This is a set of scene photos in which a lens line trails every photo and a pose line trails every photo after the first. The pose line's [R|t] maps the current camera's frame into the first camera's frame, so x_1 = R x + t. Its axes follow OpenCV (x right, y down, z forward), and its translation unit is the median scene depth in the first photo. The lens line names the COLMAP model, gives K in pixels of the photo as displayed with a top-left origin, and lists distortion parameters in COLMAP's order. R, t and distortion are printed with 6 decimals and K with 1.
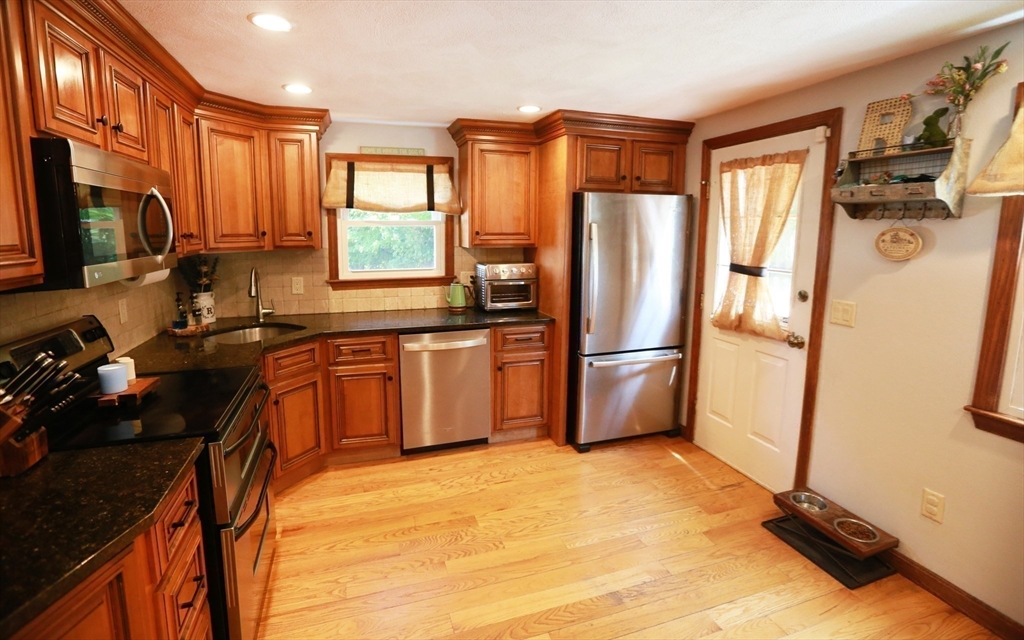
lens RADIAL K [[479.9, 0, 495.0], [0, 479.9, 297.8], [0, 0, 1]] dist [-0.036458, 0.007136]
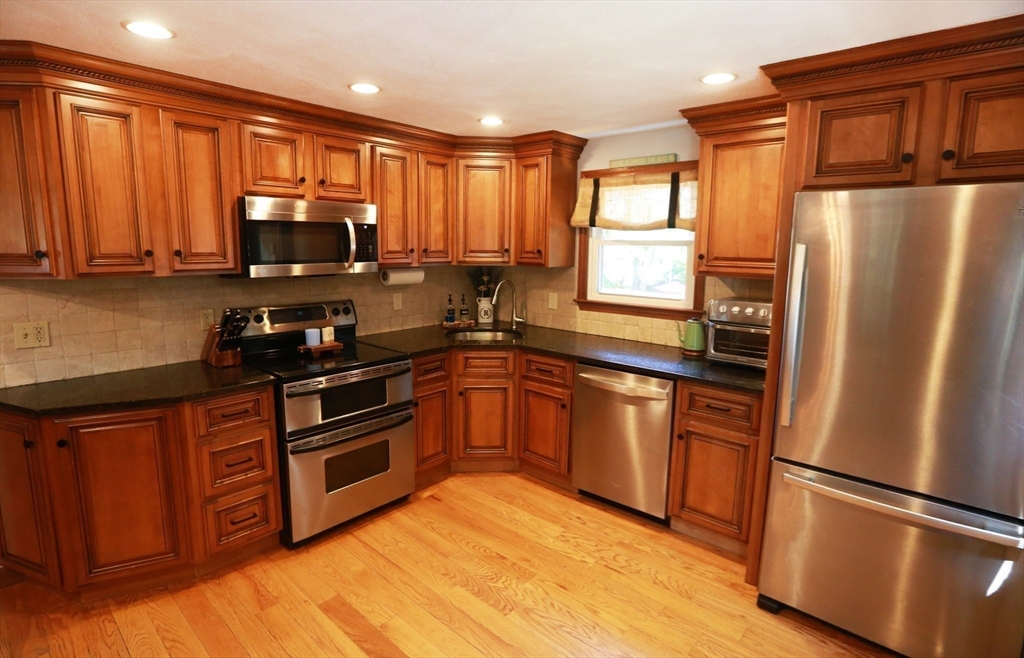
lens RADIAL K [[505.3, 0, 511.2], [0, 505.3, 326.9], [0, 0, 1]] dist [-0.026731, 0.001312]
pose [[0.520915, 0.143631, -0.841438, 0.499989], [-0.135682, 0.987142, 0.084505, -0.052284], [0.842756, 0.070148, 0.533706, 0.334698]]
